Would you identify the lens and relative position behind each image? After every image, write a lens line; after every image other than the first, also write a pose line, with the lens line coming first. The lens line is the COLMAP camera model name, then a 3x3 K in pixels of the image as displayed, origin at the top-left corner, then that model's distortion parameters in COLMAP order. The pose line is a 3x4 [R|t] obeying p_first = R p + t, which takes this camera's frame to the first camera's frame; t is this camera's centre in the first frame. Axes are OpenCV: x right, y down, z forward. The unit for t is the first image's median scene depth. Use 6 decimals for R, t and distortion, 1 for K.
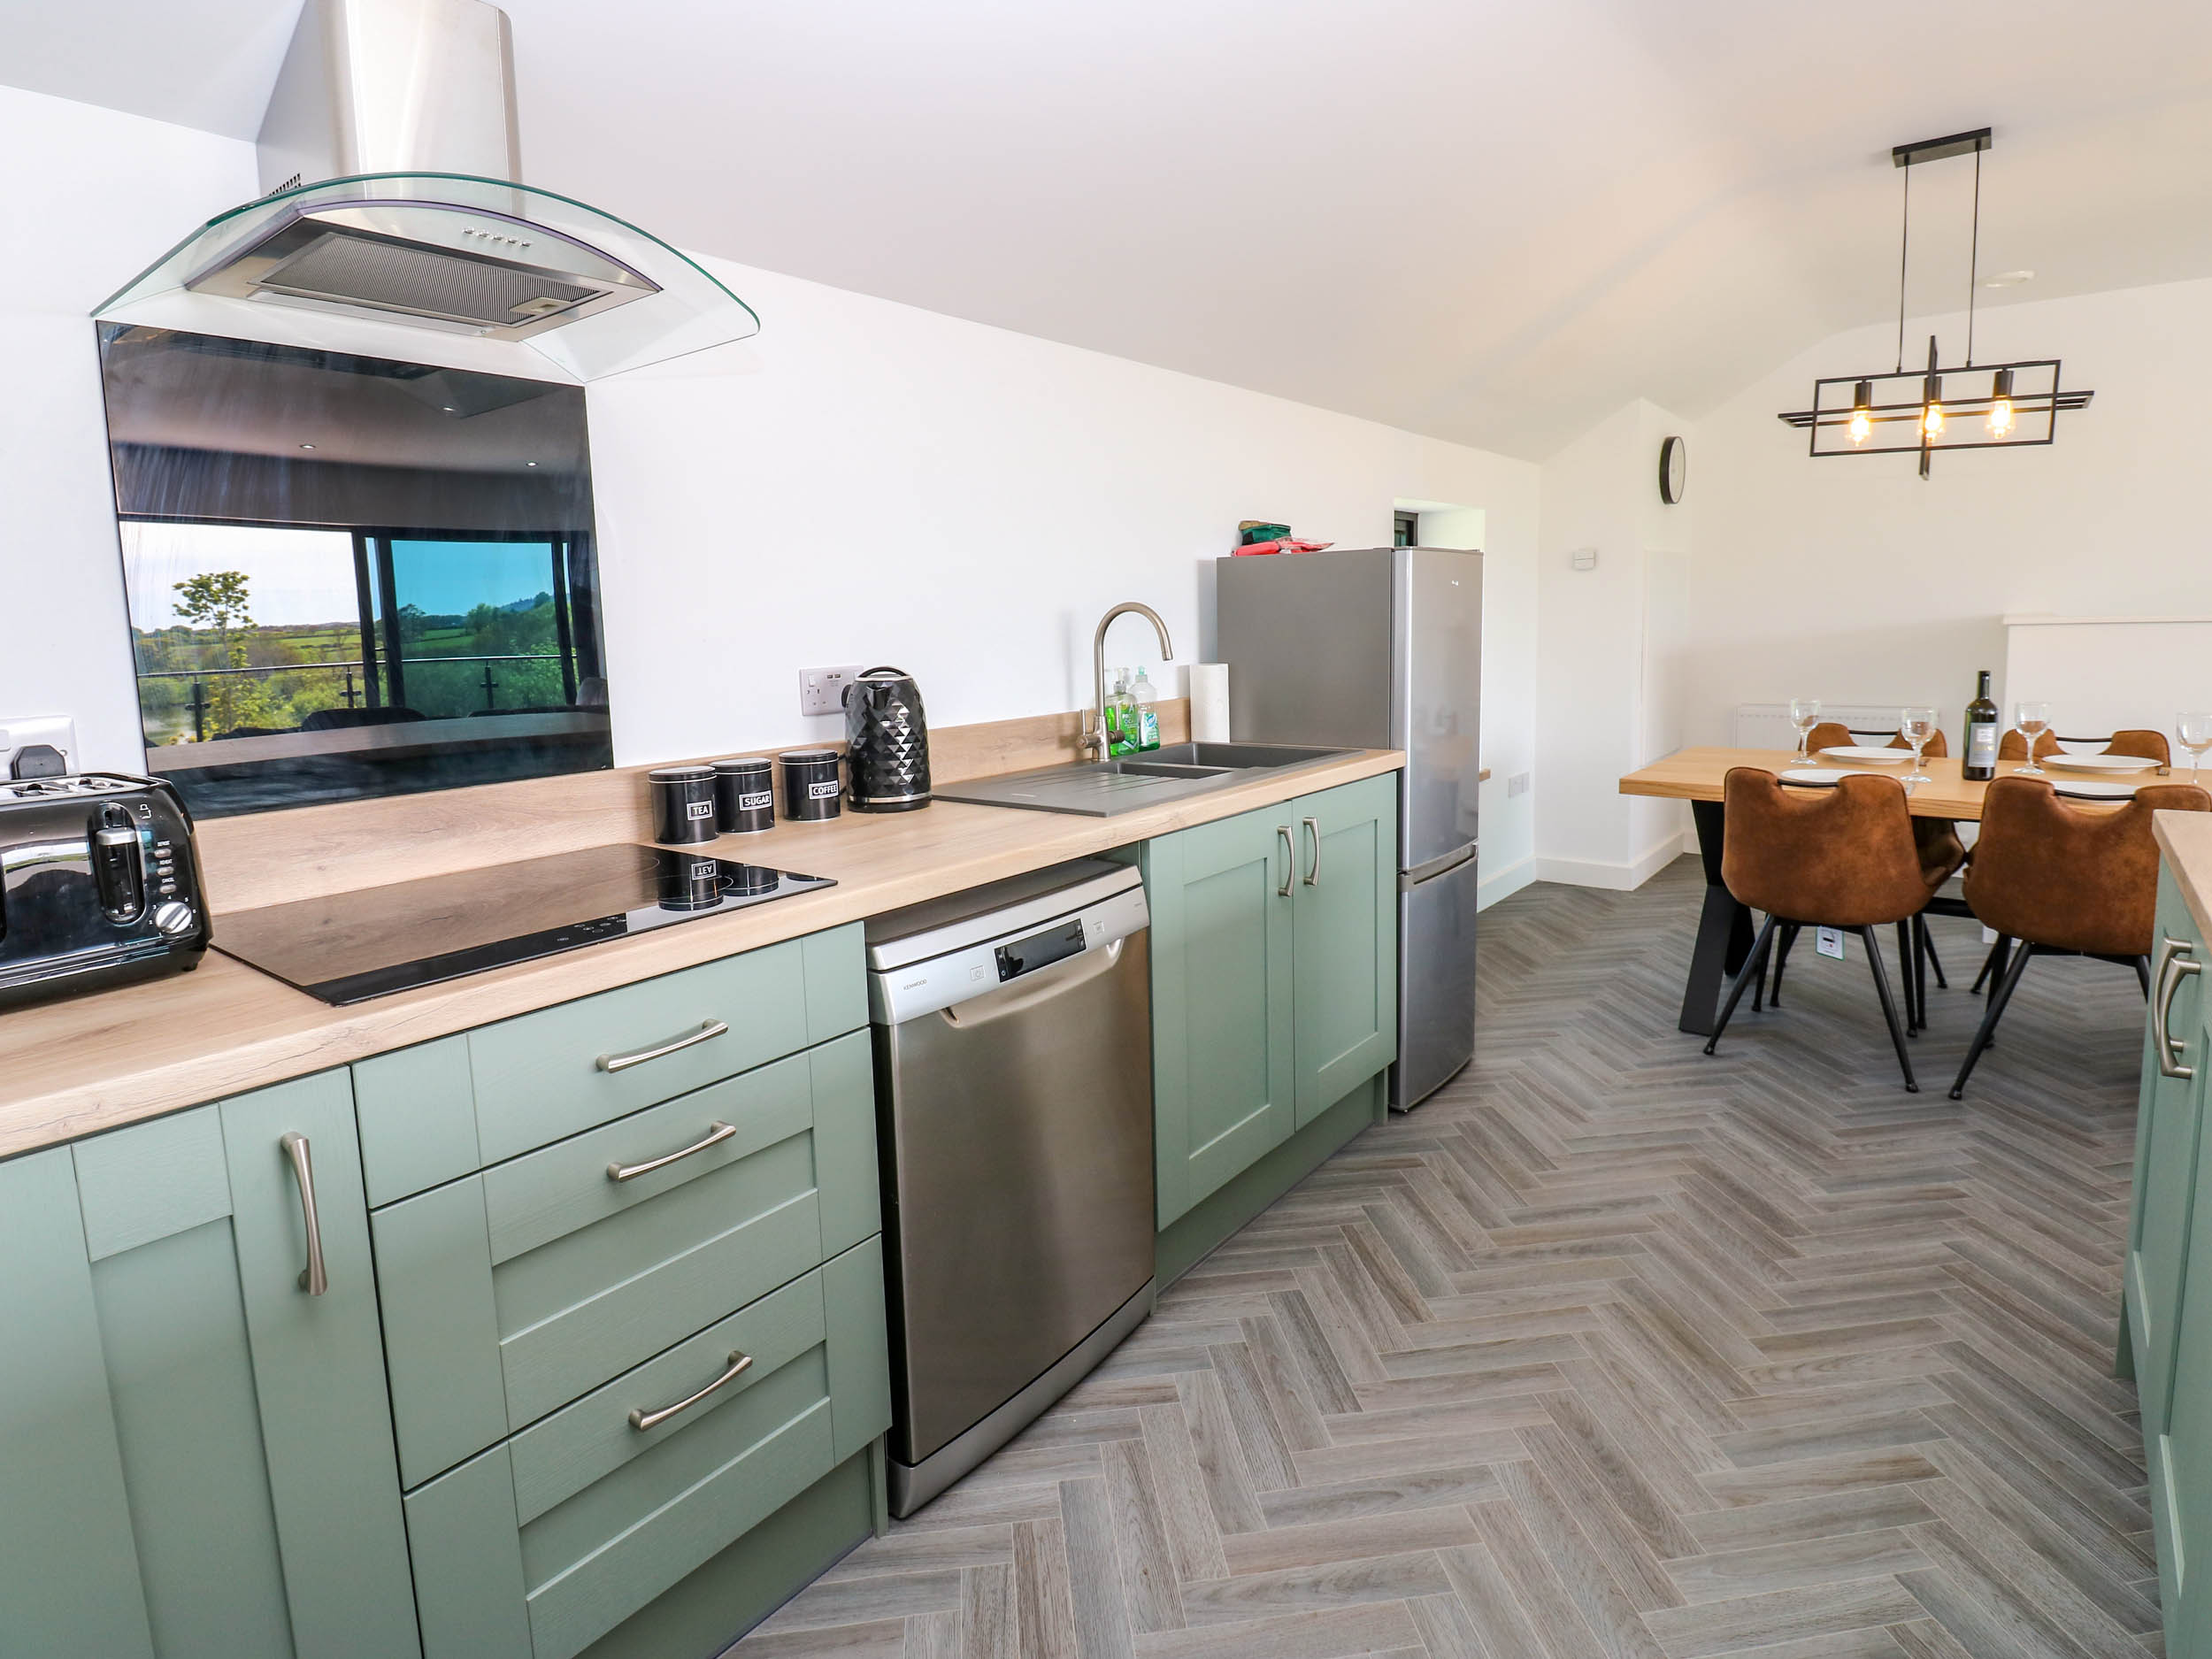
lens RADIAL K [[1161.8, 0, 1101.9], [0, 1161.8, 756.0], [0, 0, 1]] dist [0.003934, -0.015408]
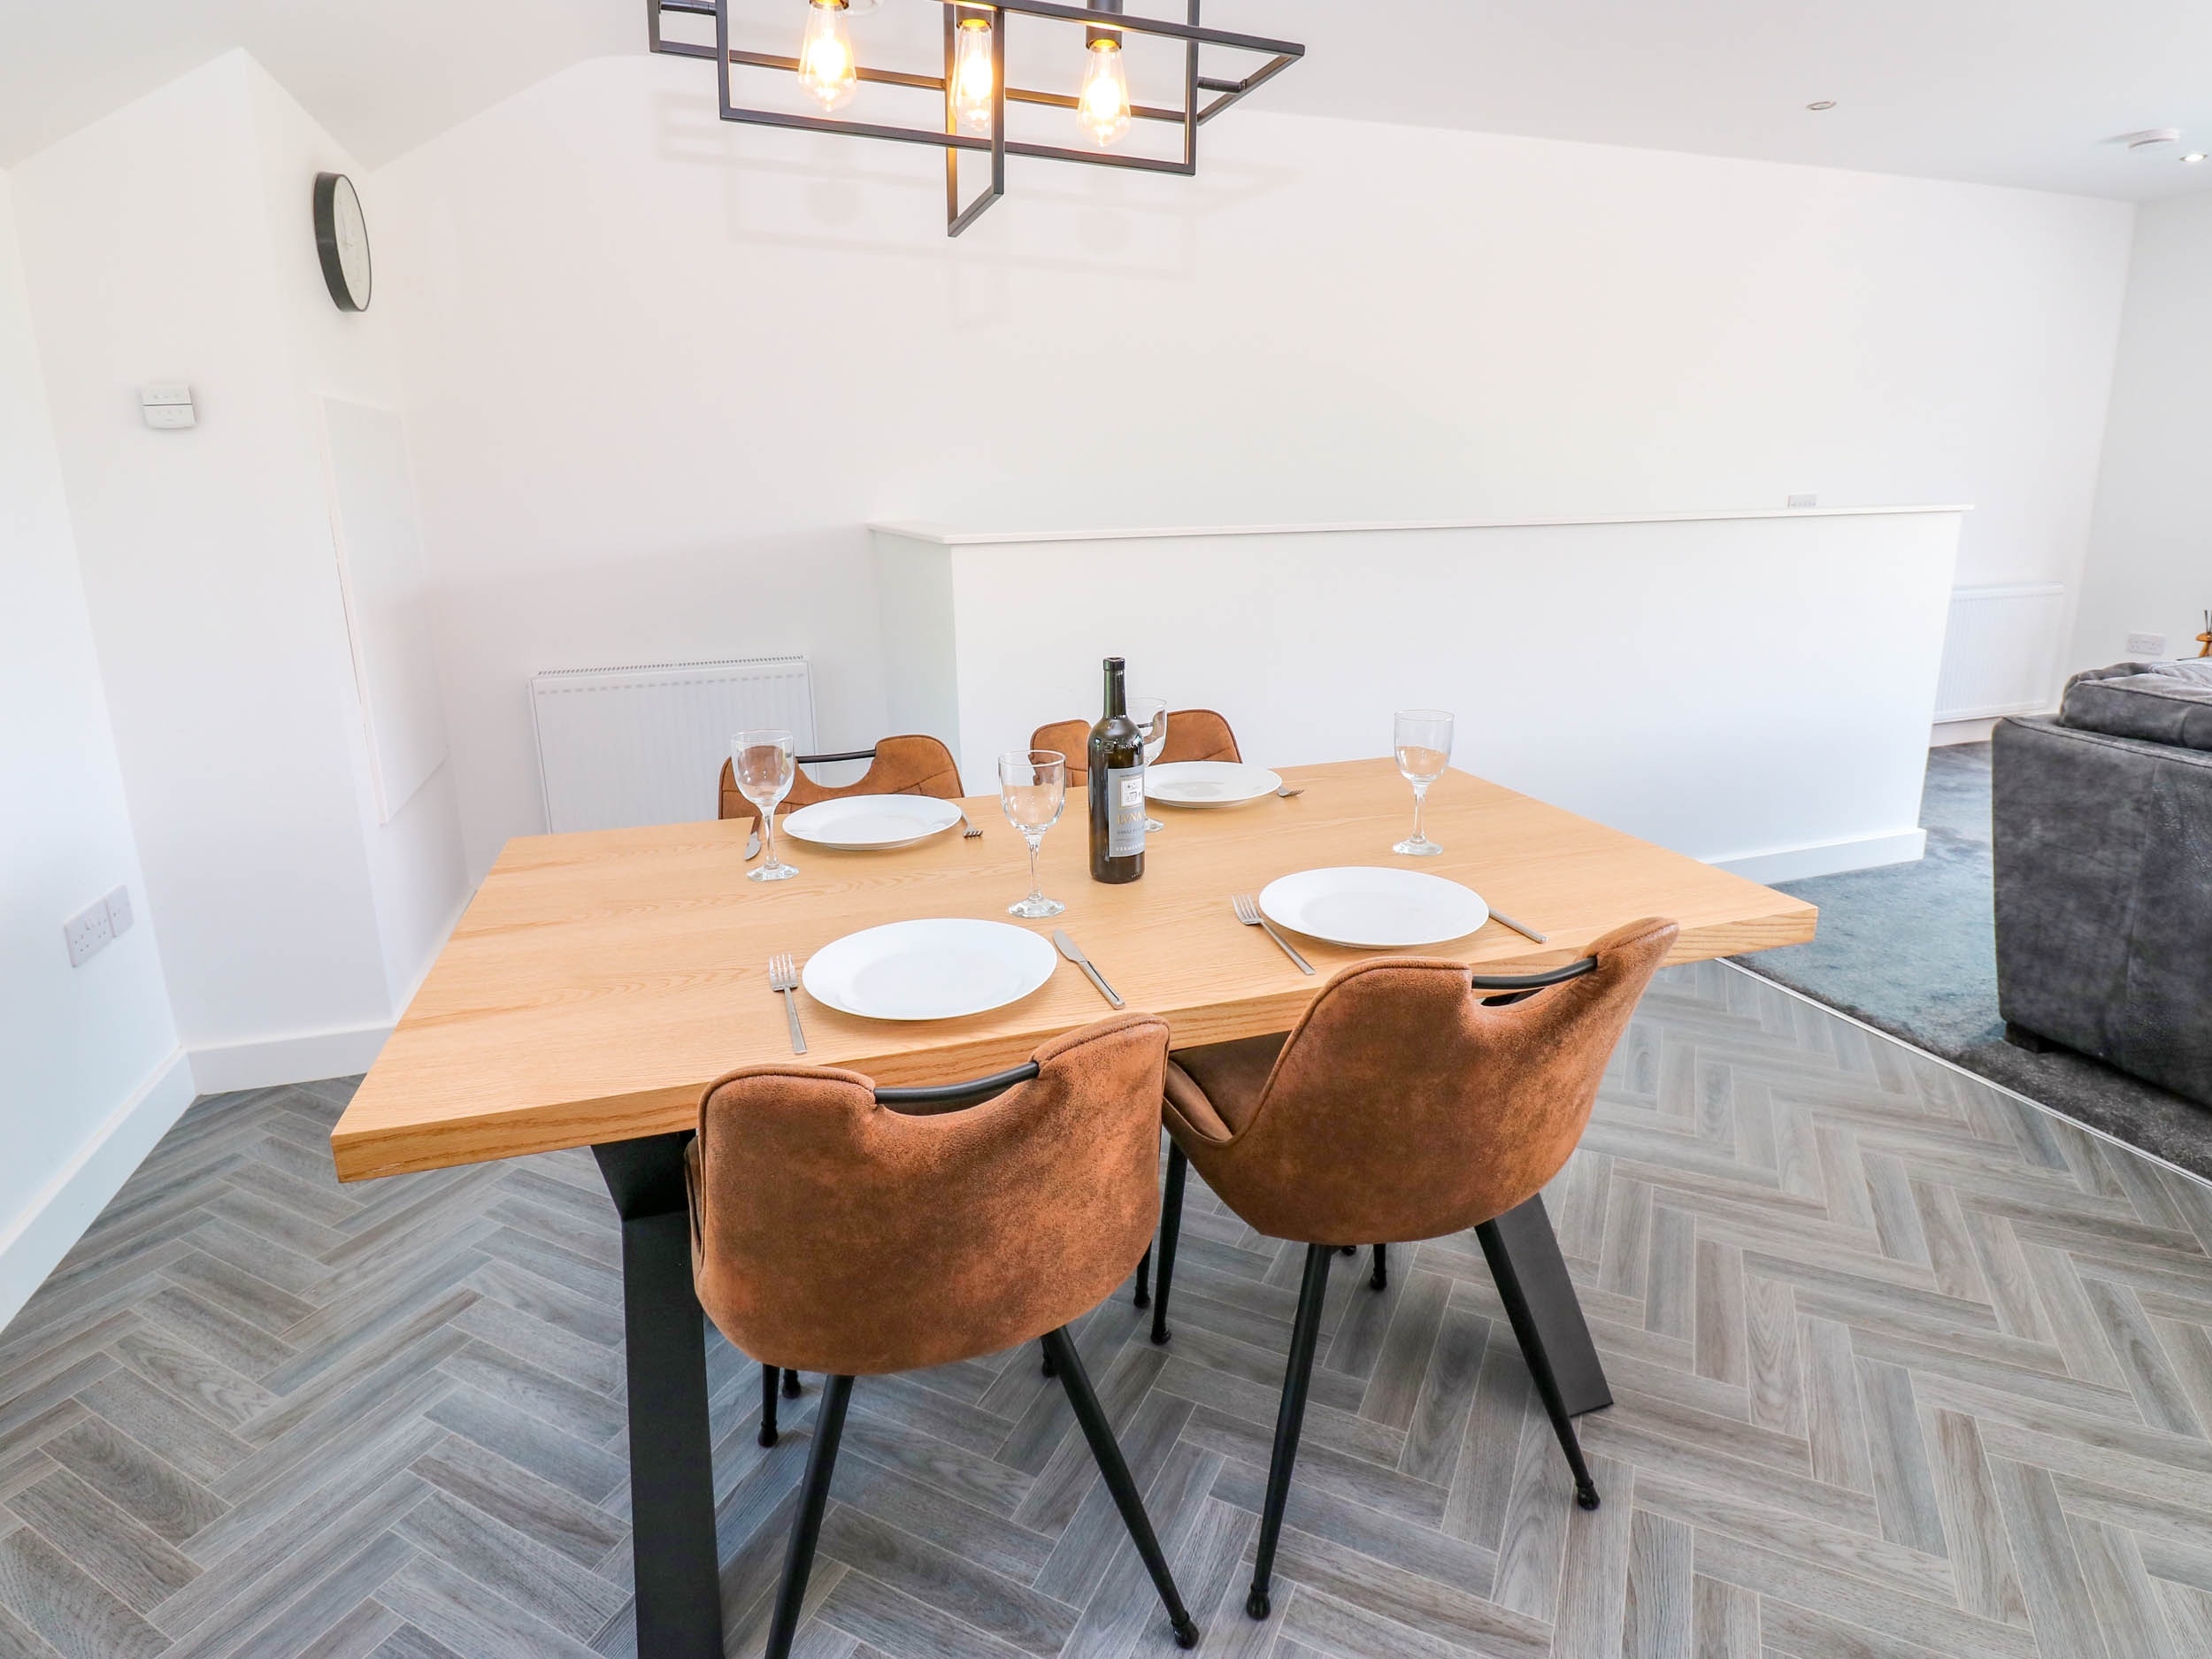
lens RADIAL K [[1161.8, 0, 1101.9], [0, 1161.8, 756.0], [0, 0, 1]] dist [0.003934, -0.015408]
pose [[0.539568, -0.173006, 0.823975, 0.358110], [0.100843, 0.984895, 0.140758, -0.103164], [-0.835881, 0.007143, 0.548864, 0.746485]]
